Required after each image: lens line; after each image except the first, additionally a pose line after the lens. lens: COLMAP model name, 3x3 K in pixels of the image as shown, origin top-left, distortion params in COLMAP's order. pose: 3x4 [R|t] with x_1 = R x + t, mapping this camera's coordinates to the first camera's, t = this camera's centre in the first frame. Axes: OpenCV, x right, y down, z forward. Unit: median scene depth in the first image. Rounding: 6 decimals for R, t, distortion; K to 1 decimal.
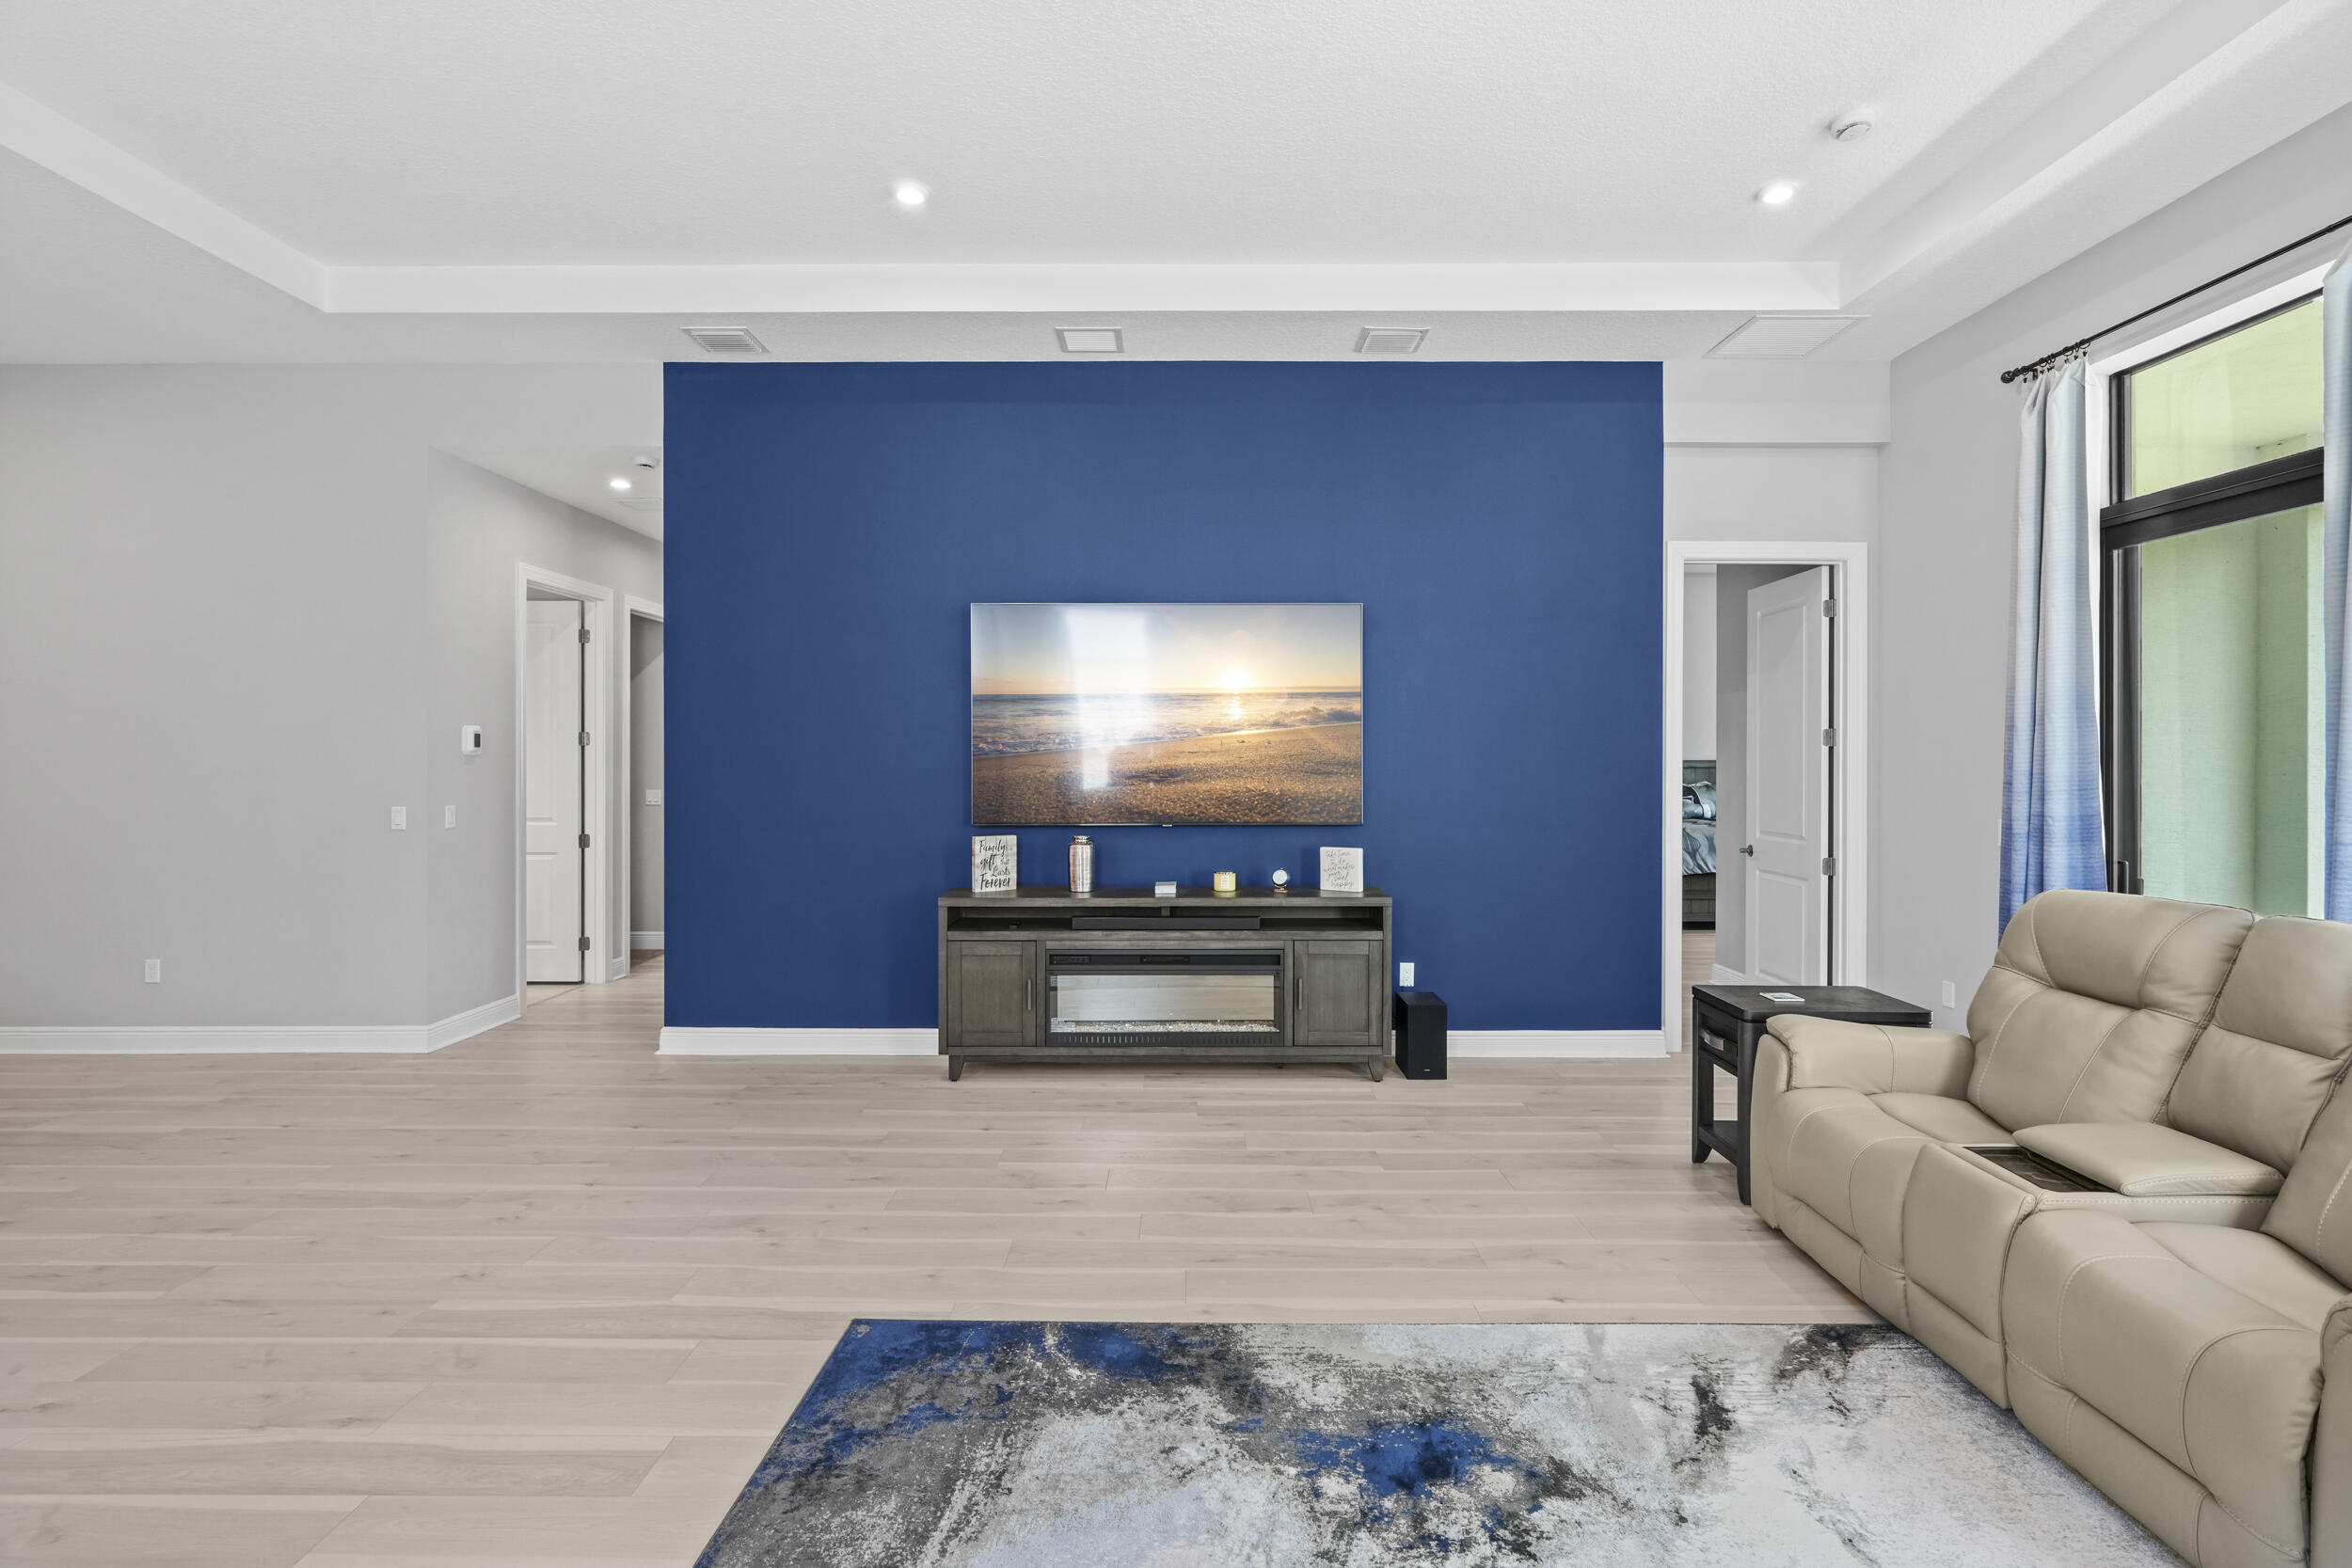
lens RADIAL K [[1081.0, 0, 1167.1], [0, 1081.0, 754.0], [0, 0, 1]] dist [-0.003742, 0.002776]
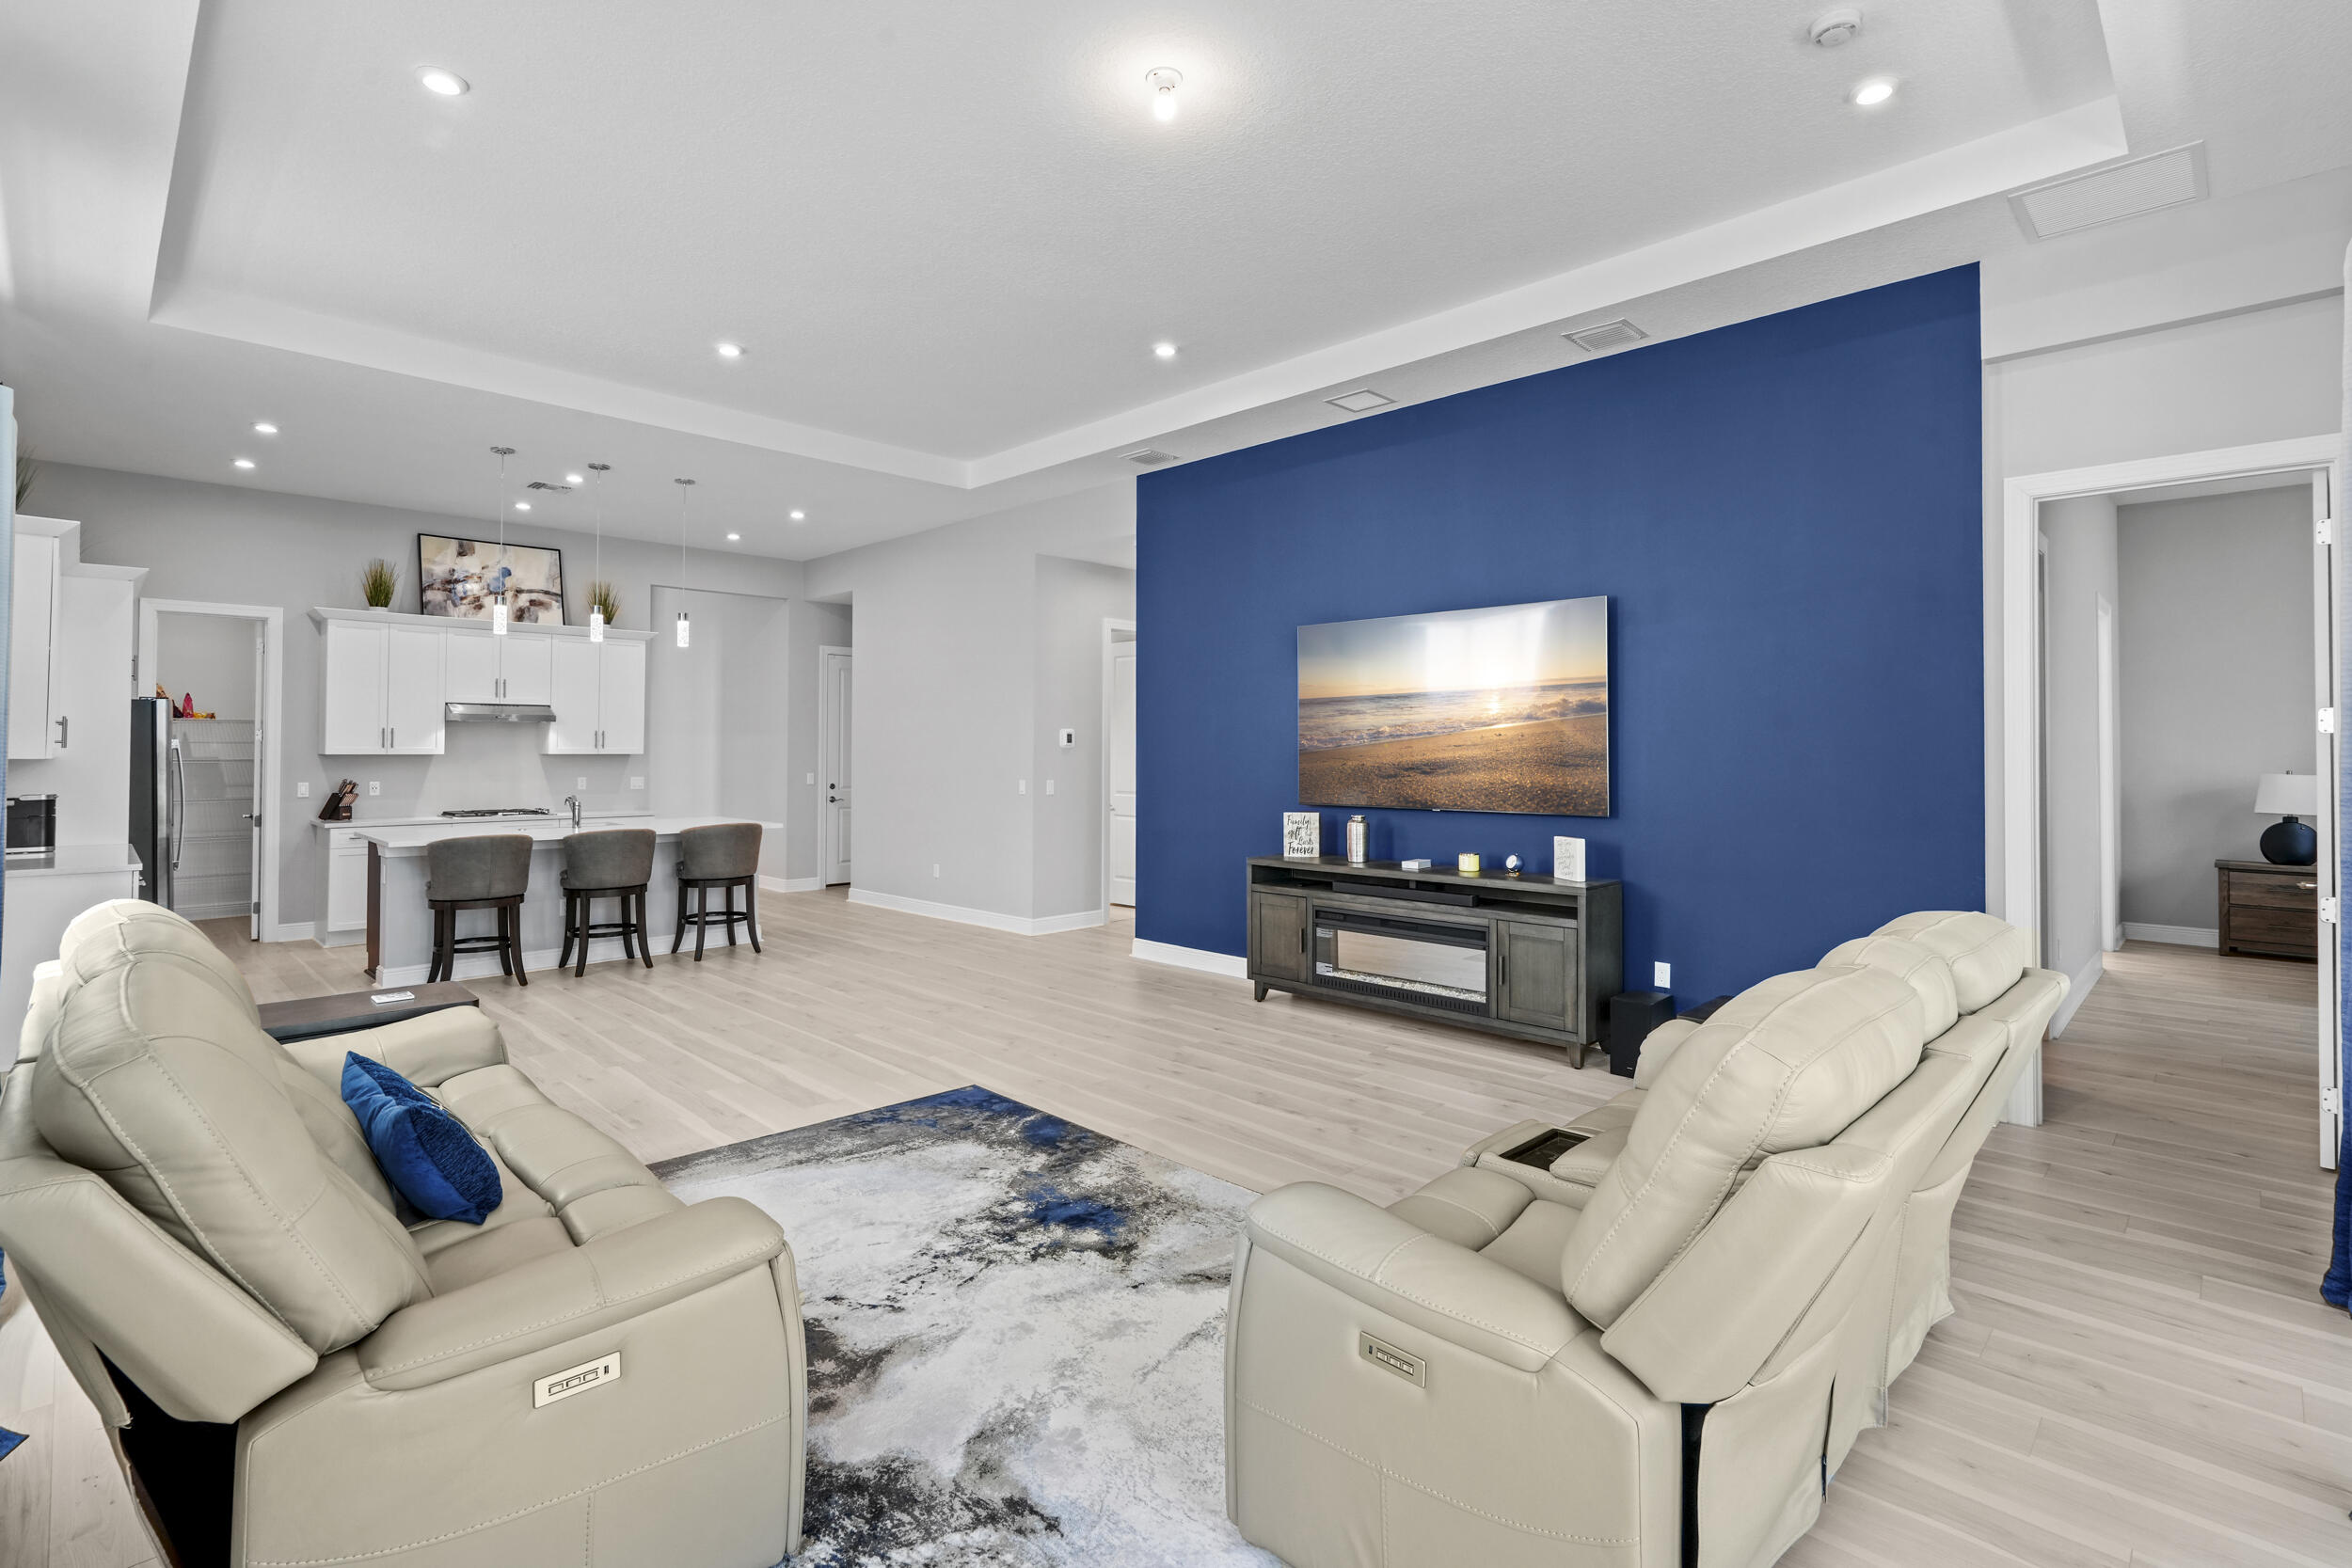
lens RADIAL K [[1081.0, 0, 1177.6], [0, 1081.0, 728.5], [0, 0, 1]] dist [-0.003742, 0.002776]
pose [[0.718237, -0.013802, -0.695661, 0.622819], [0.003214, 0.999858, -0.016520, -0.001666], [0.695791, 0.009629, 0.718180, 0.003194]]
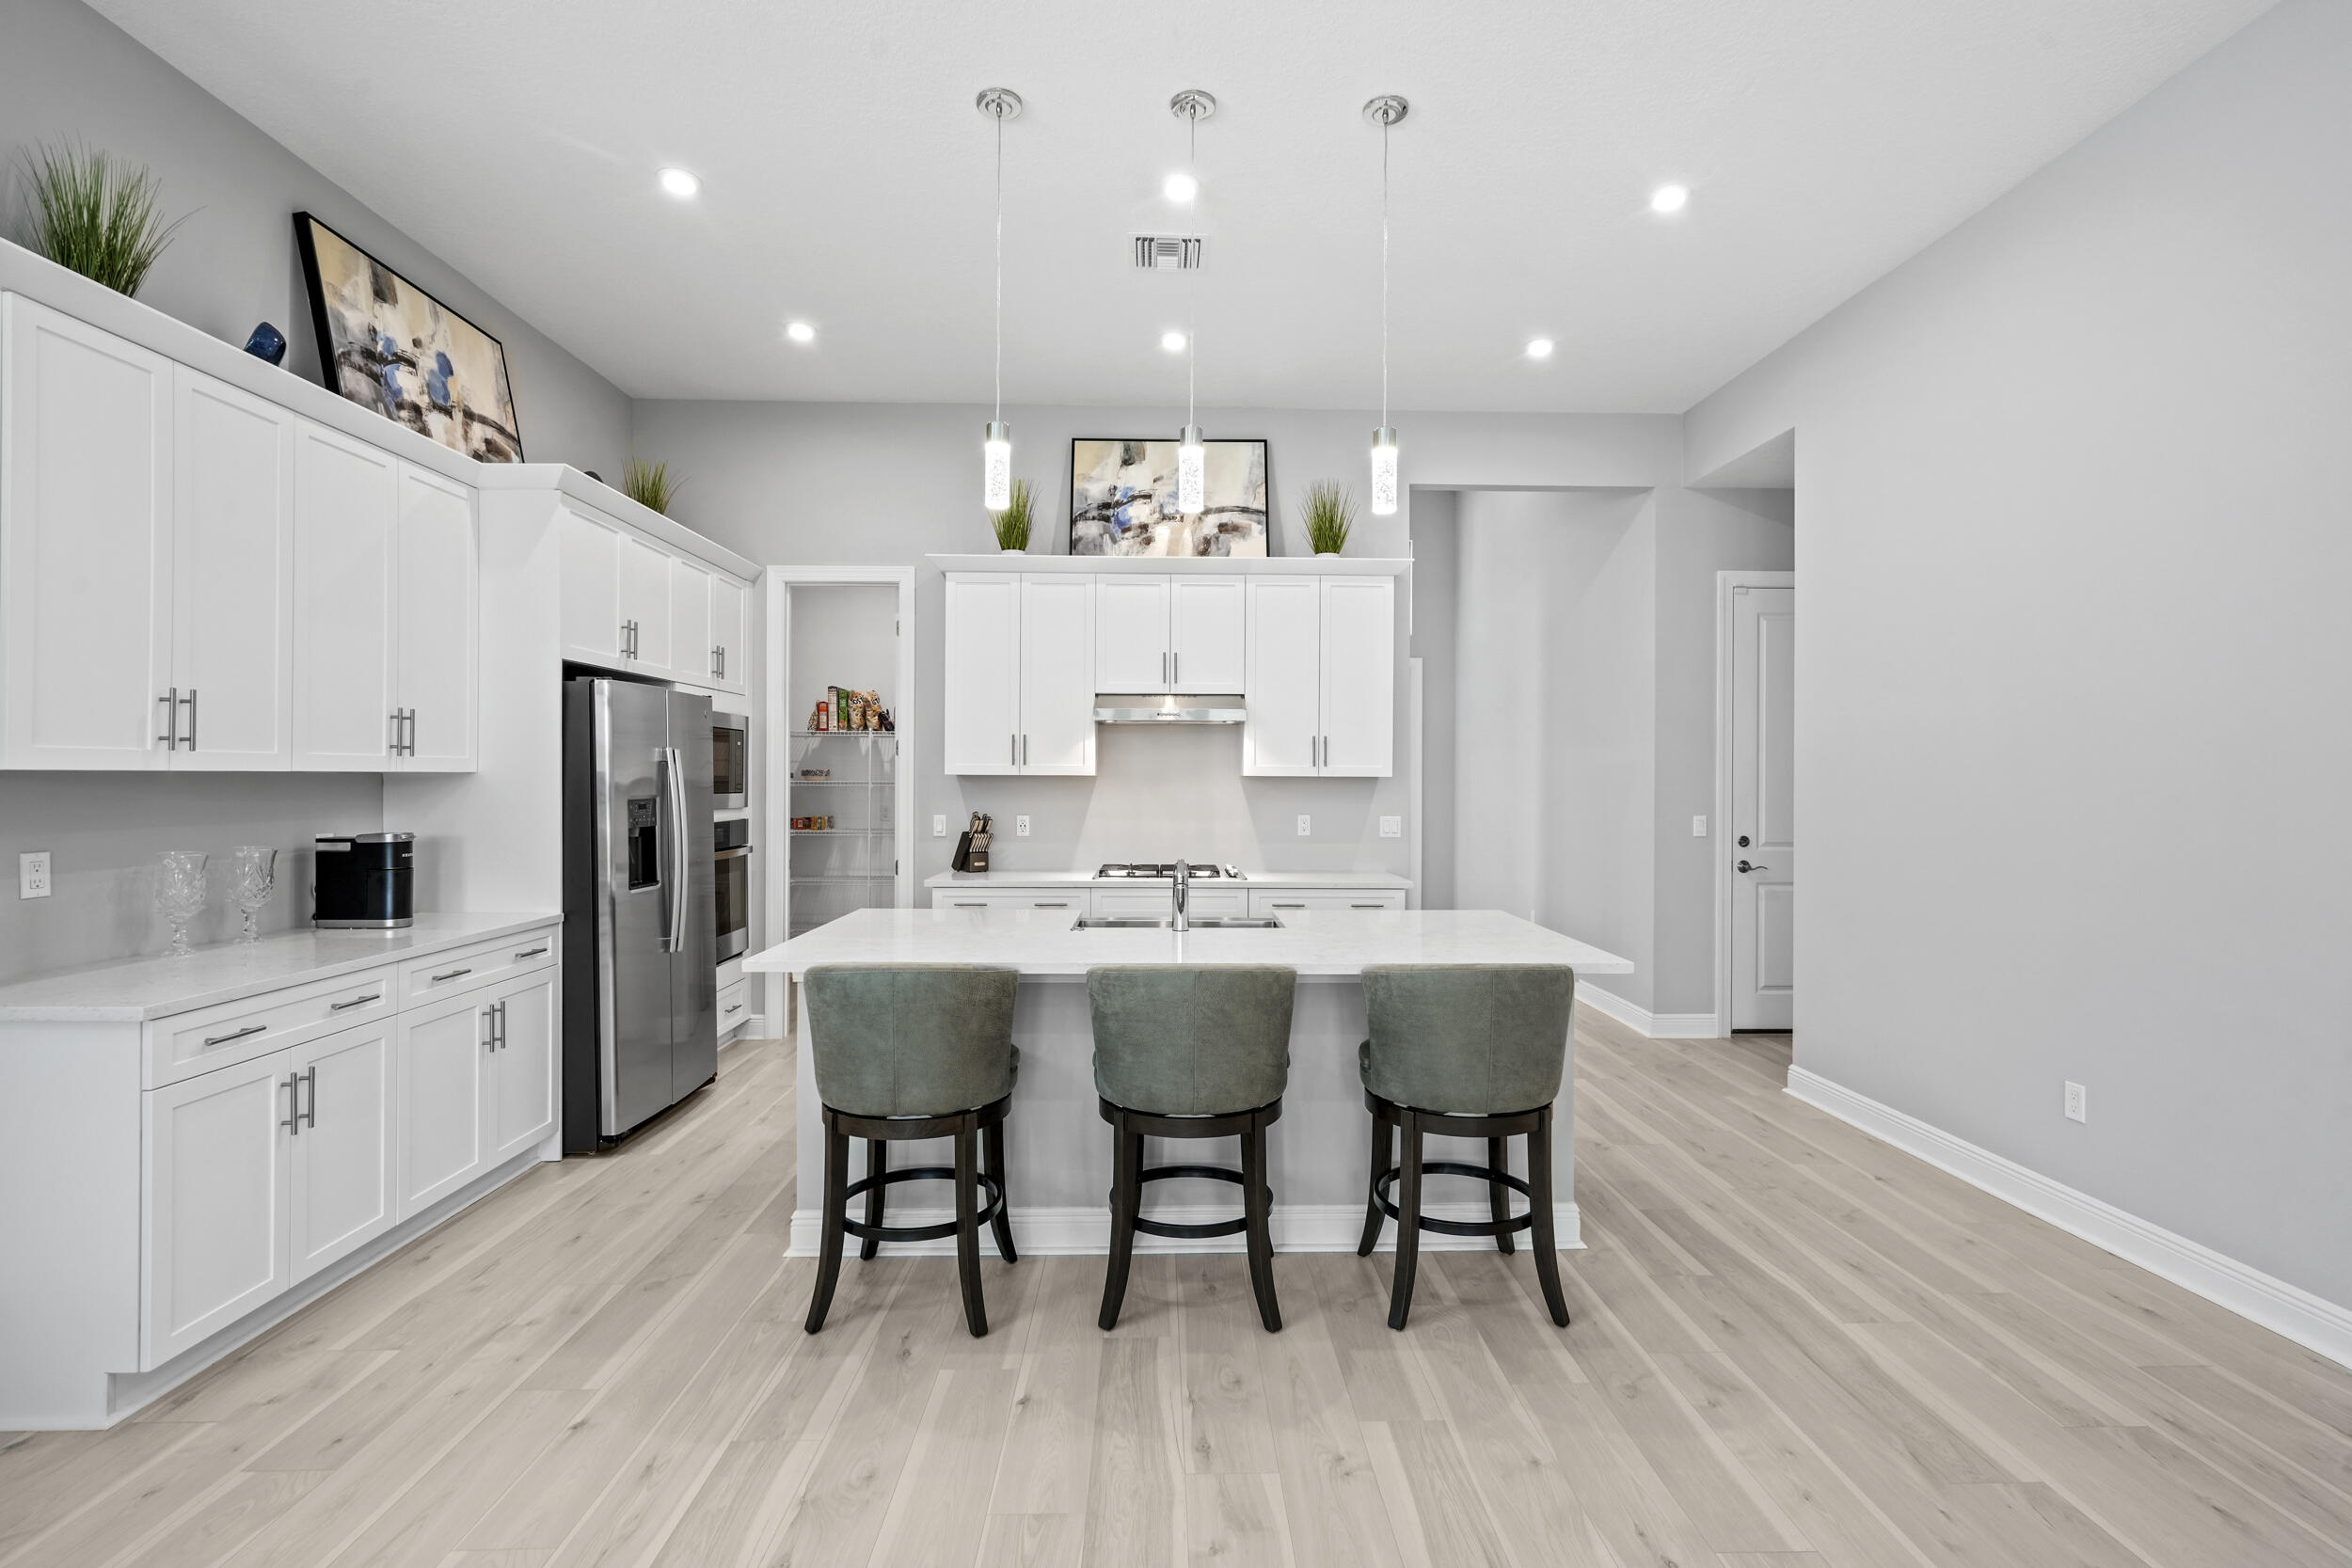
lens RADIAL K [[1081.0, 0, 1183.9], [0, 1081.0, 776.4], [0, 0, 1]] dist [-0.003742, 0.002776]
pose [[0.037808, -0.001965, -0.999283, -0.351948], [0.001432, 0.999997, -0.001912, 0.011121], [0.999284, -0.001358, 0.037811, 0.489391]]
